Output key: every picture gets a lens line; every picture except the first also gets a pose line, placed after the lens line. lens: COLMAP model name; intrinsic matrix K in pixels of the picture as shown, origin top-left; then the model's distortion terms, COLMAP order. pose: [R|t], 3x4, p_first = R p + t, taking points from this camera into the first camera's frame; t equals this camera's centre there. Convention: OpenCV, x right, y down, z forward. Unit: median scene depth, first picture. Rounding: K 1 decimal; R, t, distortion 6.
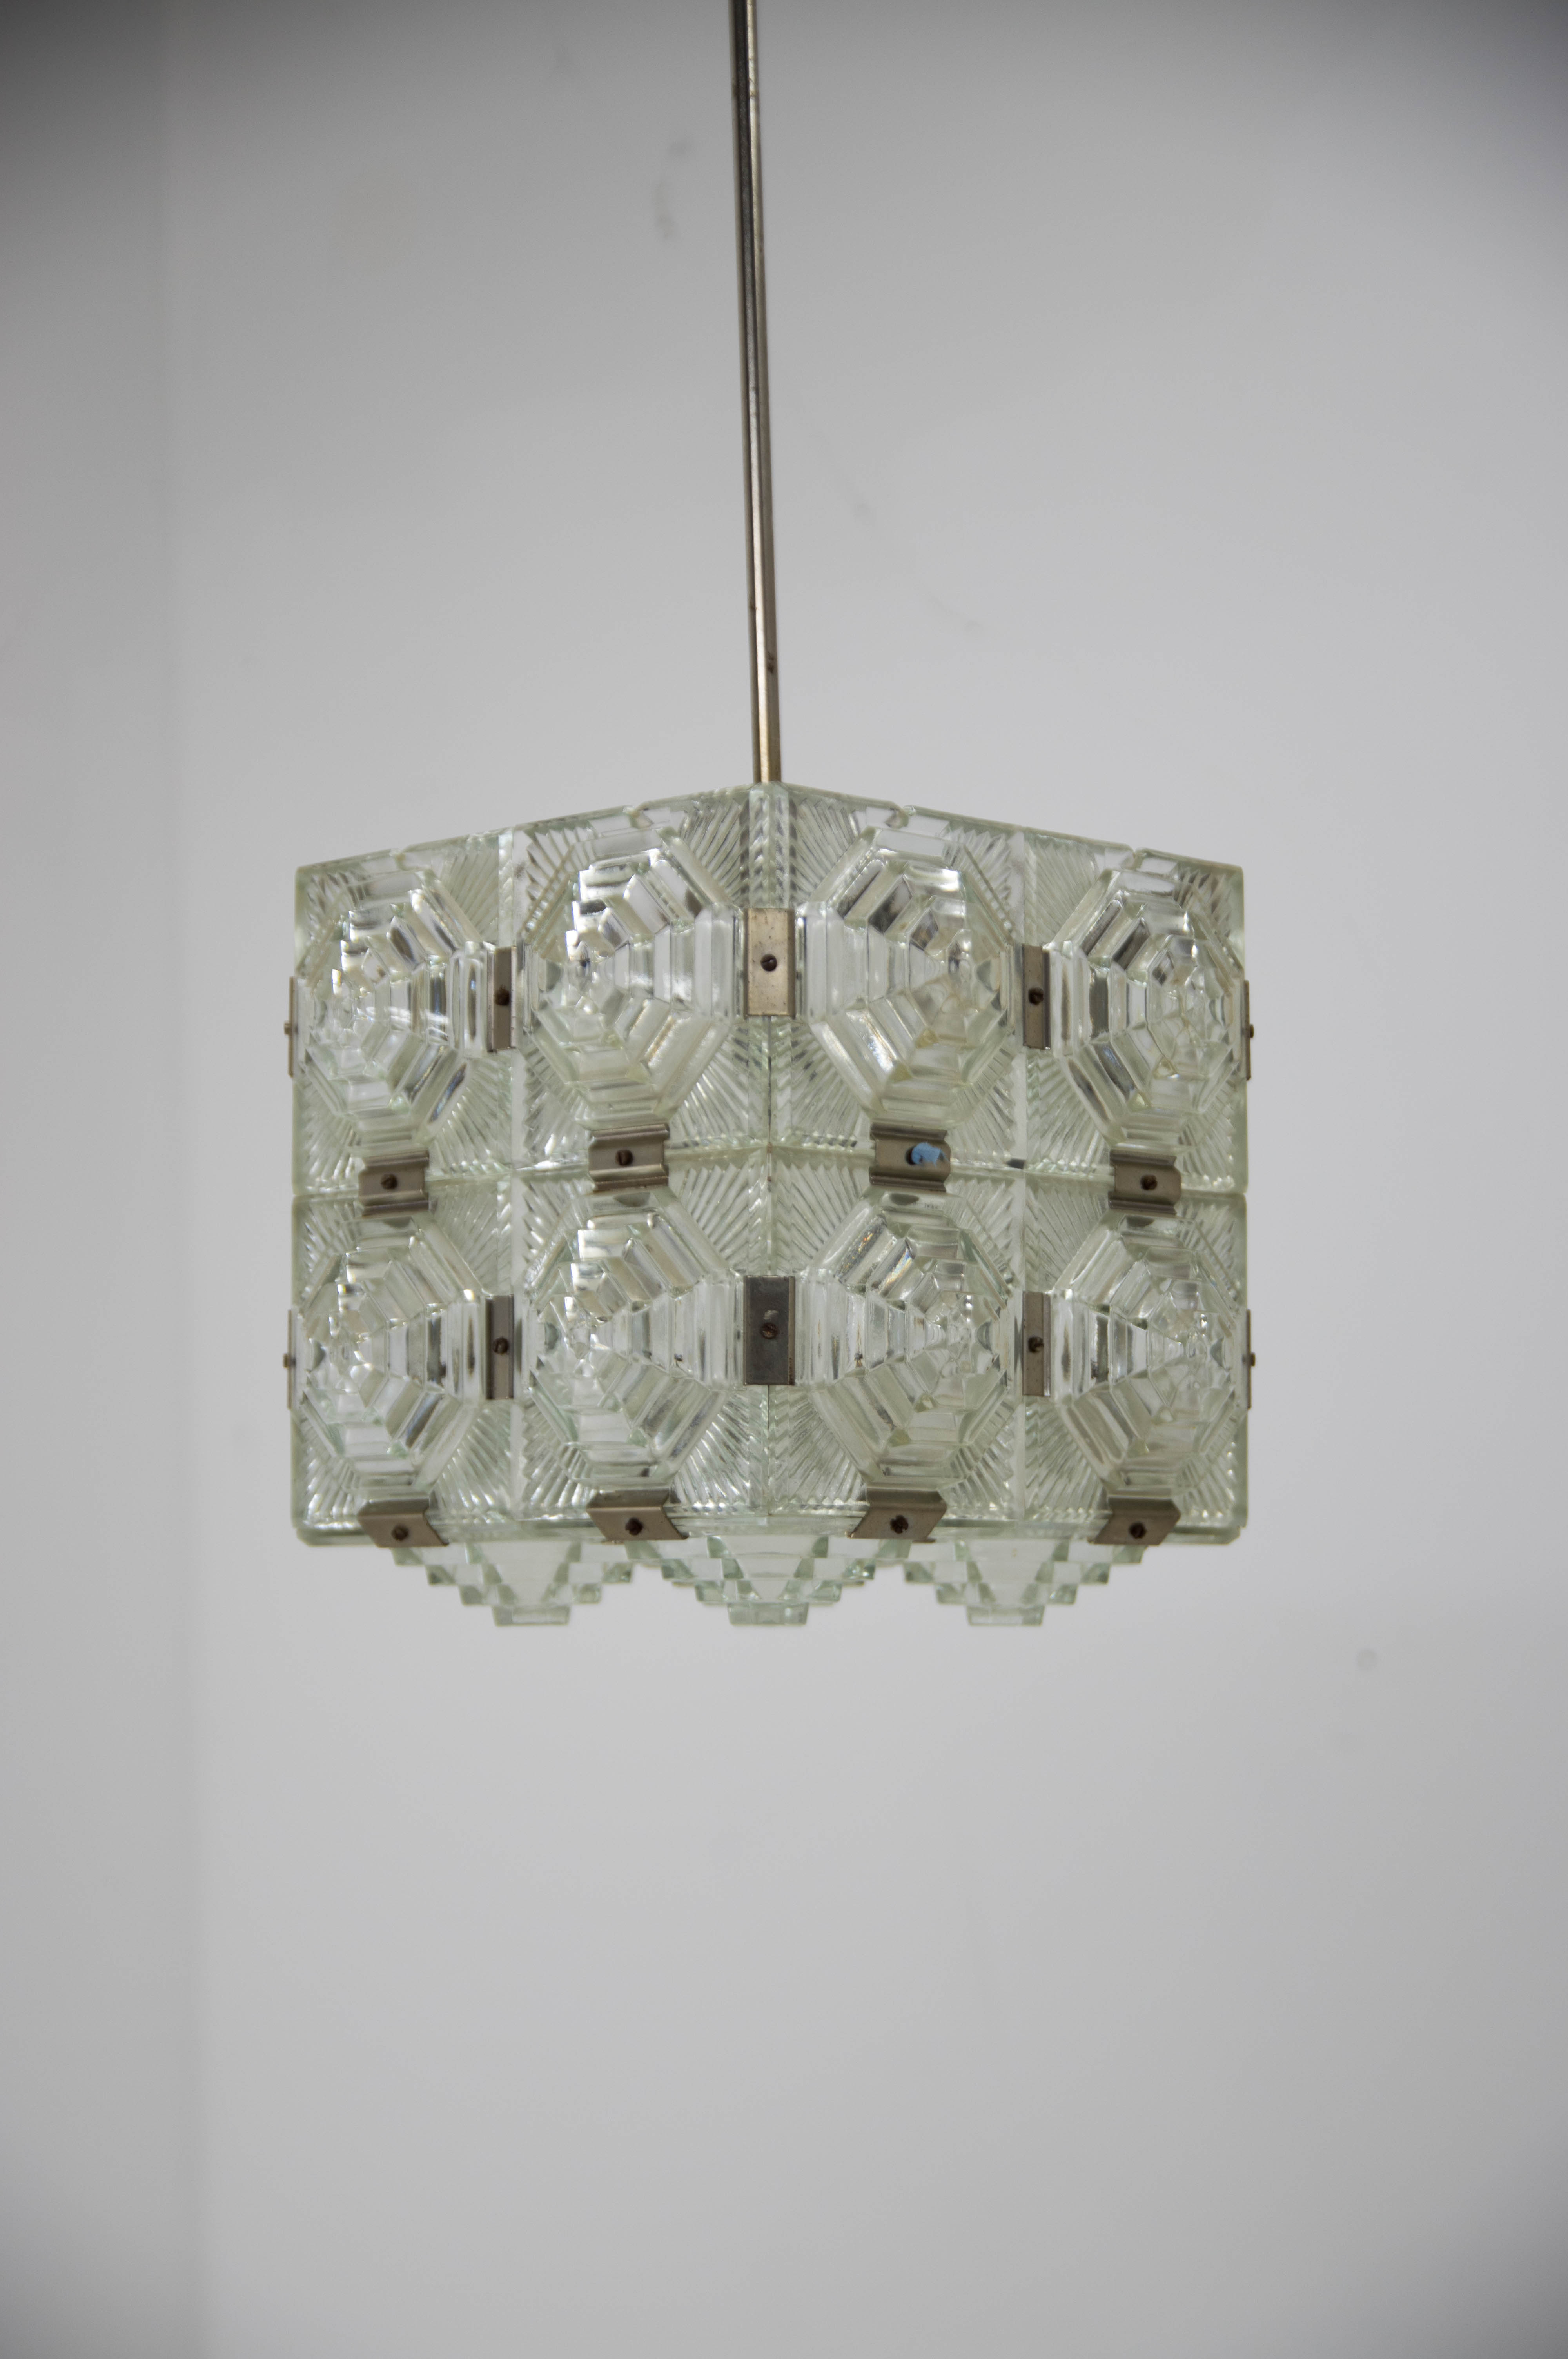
lens RADIAL K [[4684.9, 0, 788.6], [0, 4684.9, 1176.5], [0, 0, 1]] dist [0.038921, 0.000000]
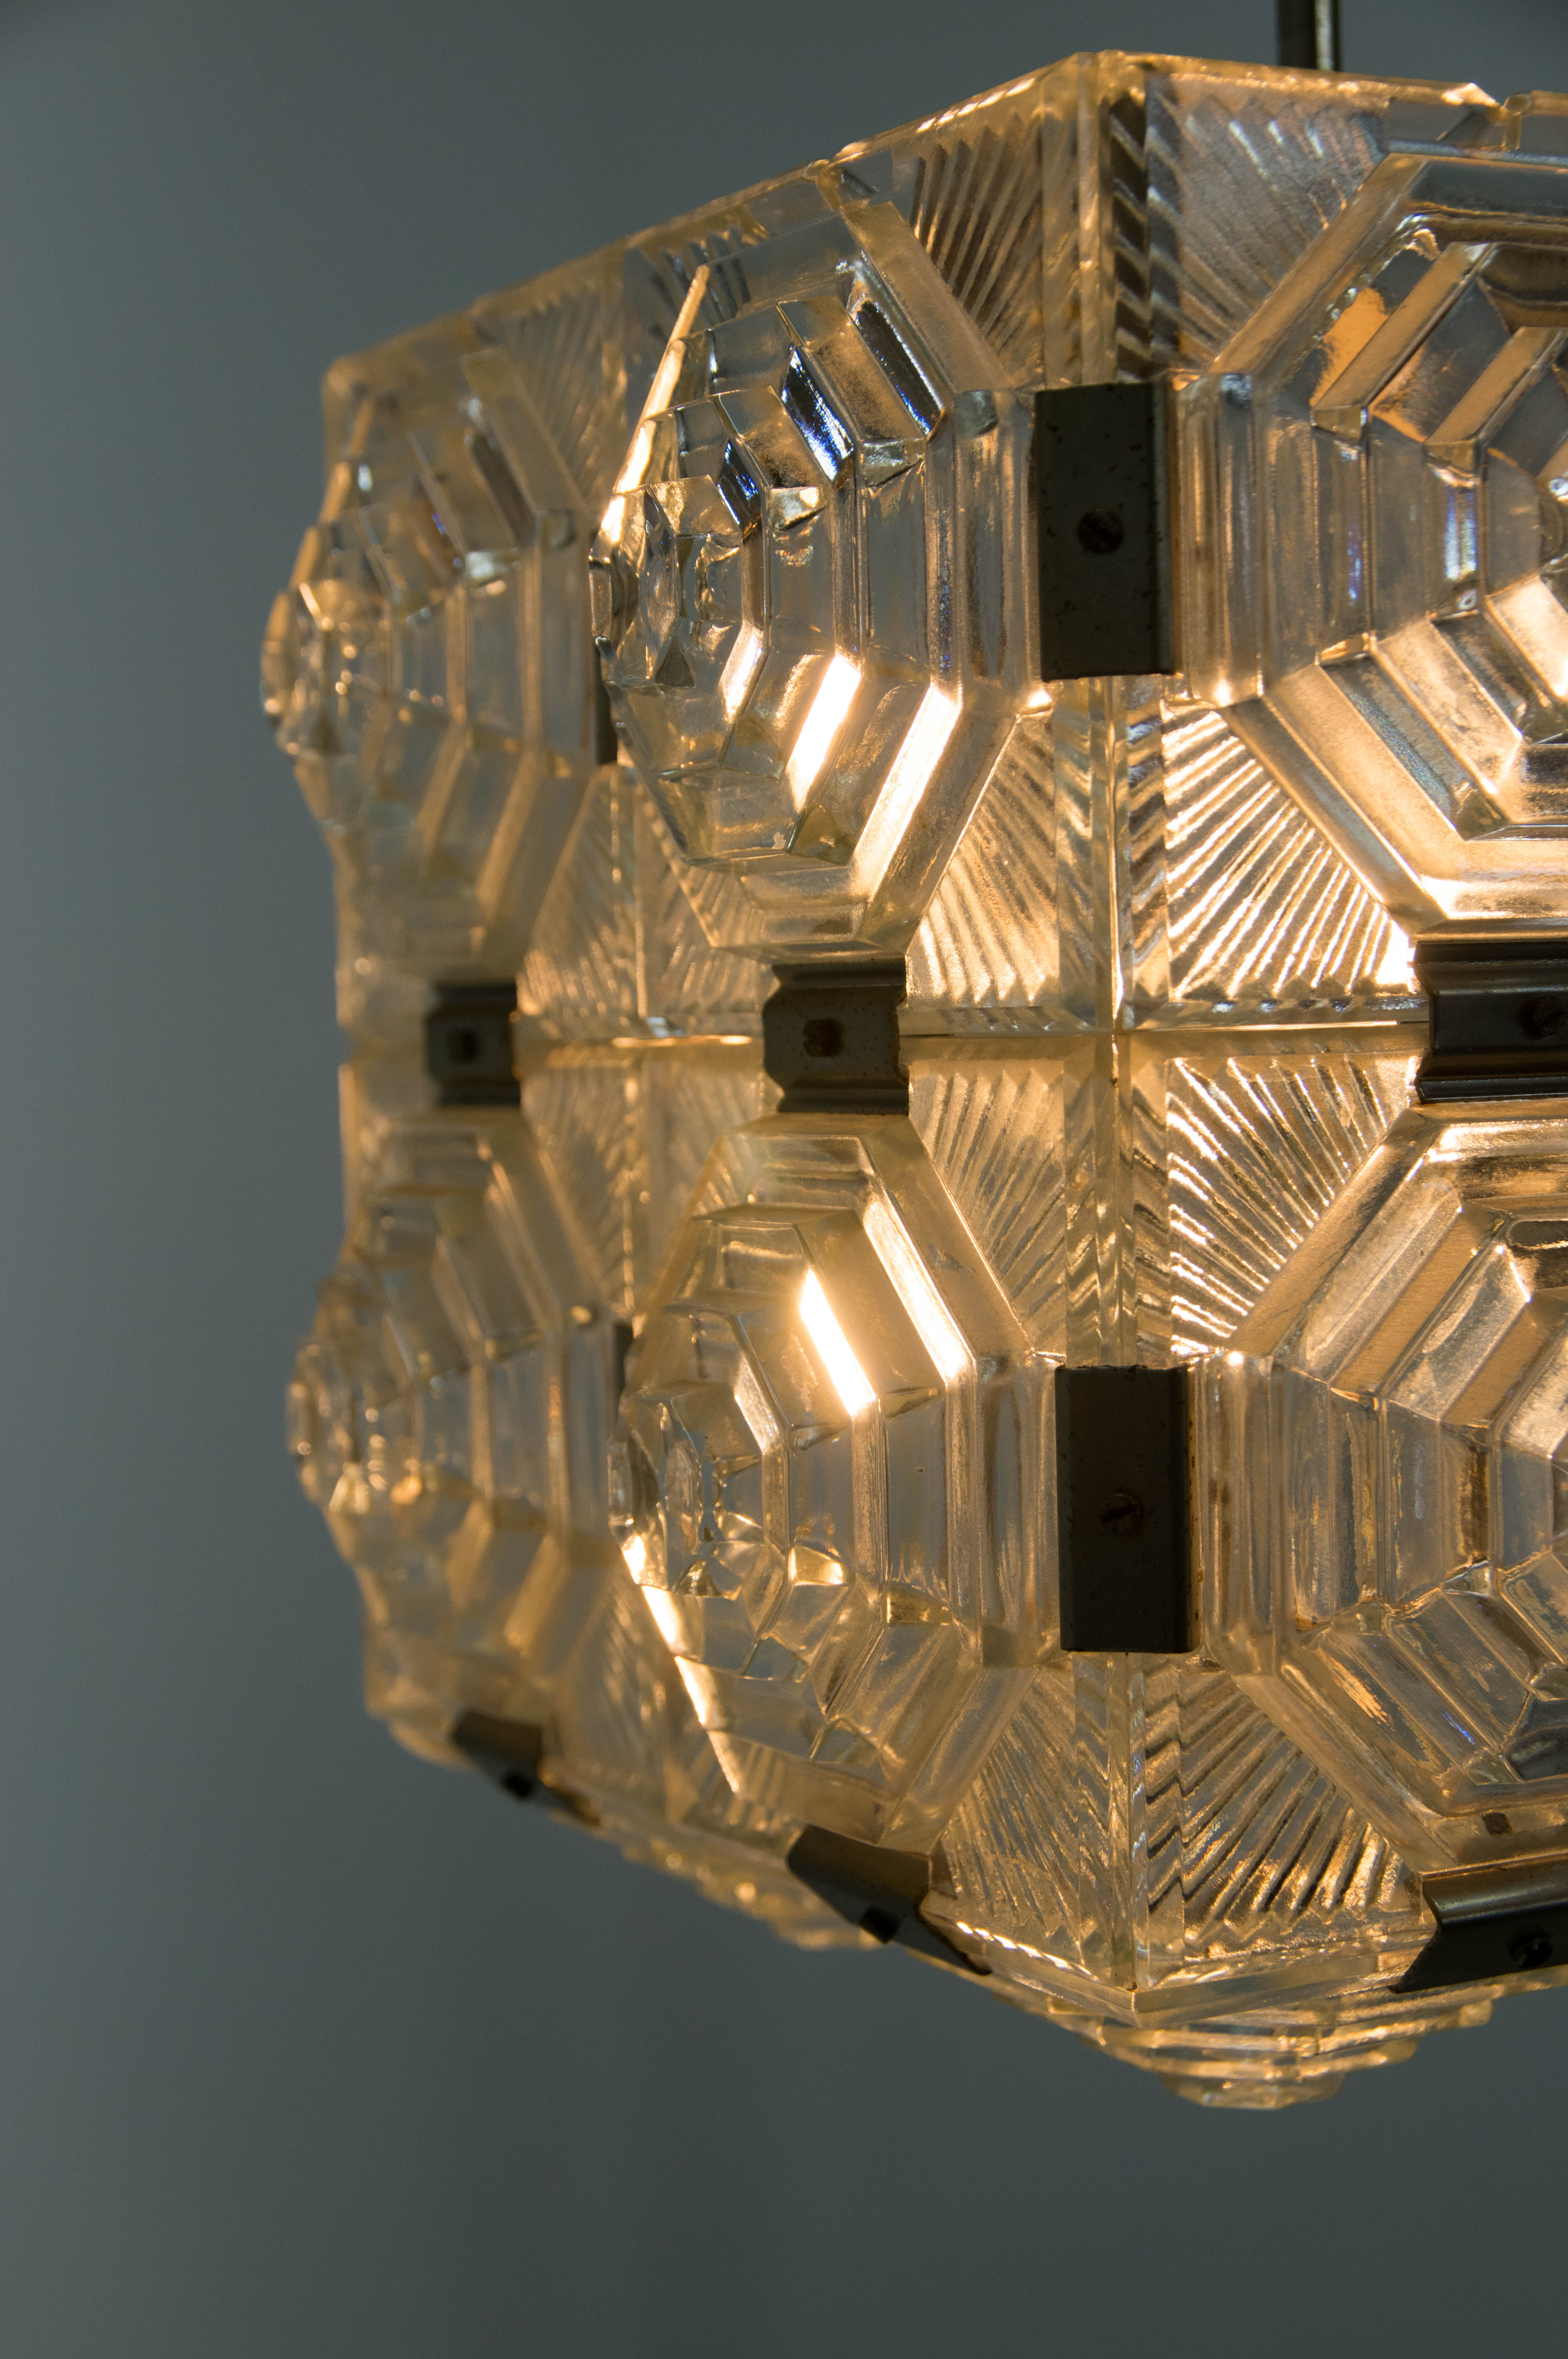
lens RADIAL K [[3999.6, 0, 798.0], [0, 3999.6, 1181.1], [0, 0, 1]] dist [0.102435, 0.000000]
pose [[0.970184, -0.010296, -0.242149, 0.046415], [0.042986, 0.990568, 0.130106, -0.035711], [0.238525, -0.136636, 0.961476, 0.635795]]
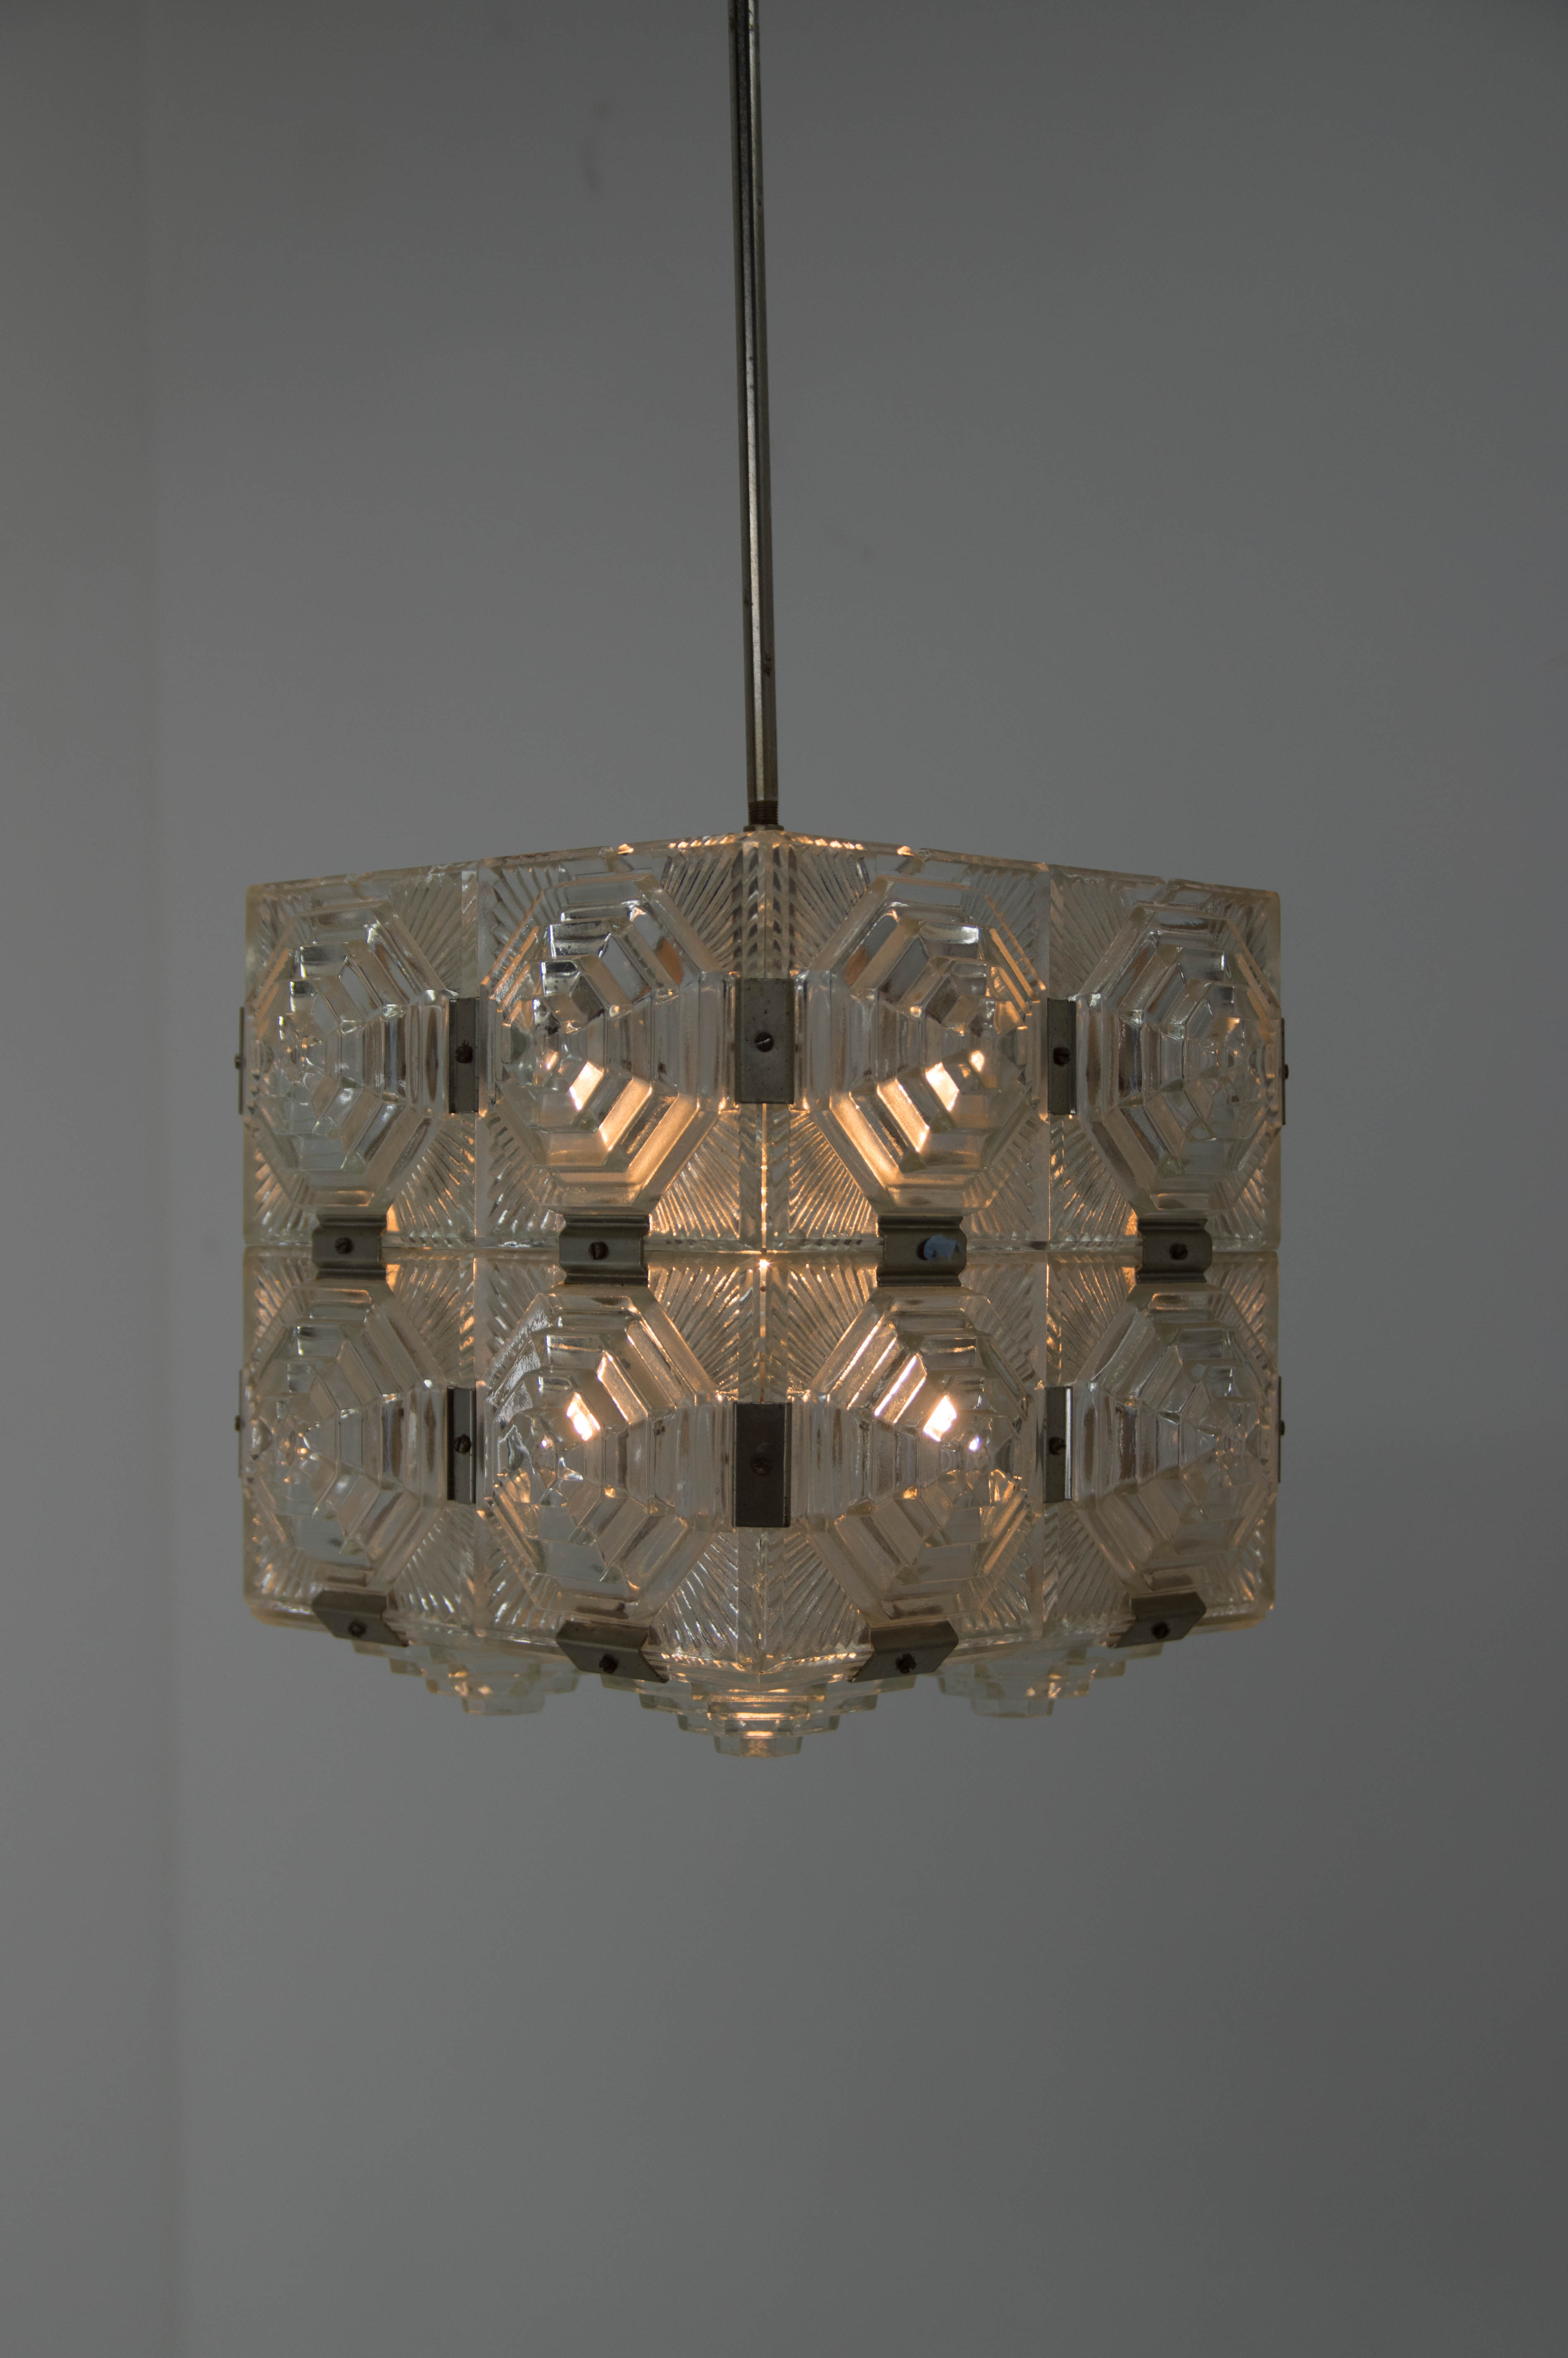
lens RADIAL K [[3498.2, 0, 825.5], [0, 3498.2, 1210.1], [0, 0, 1]] dist [-0.035787, 0.000000]
pose [[0.999854, 0.007090, 0.015531, -0.002413], [-0.008487, 0.995743, 0.091785, -0.069606], [-0.014814, -0.091904, 0.995658, 0.330101]]
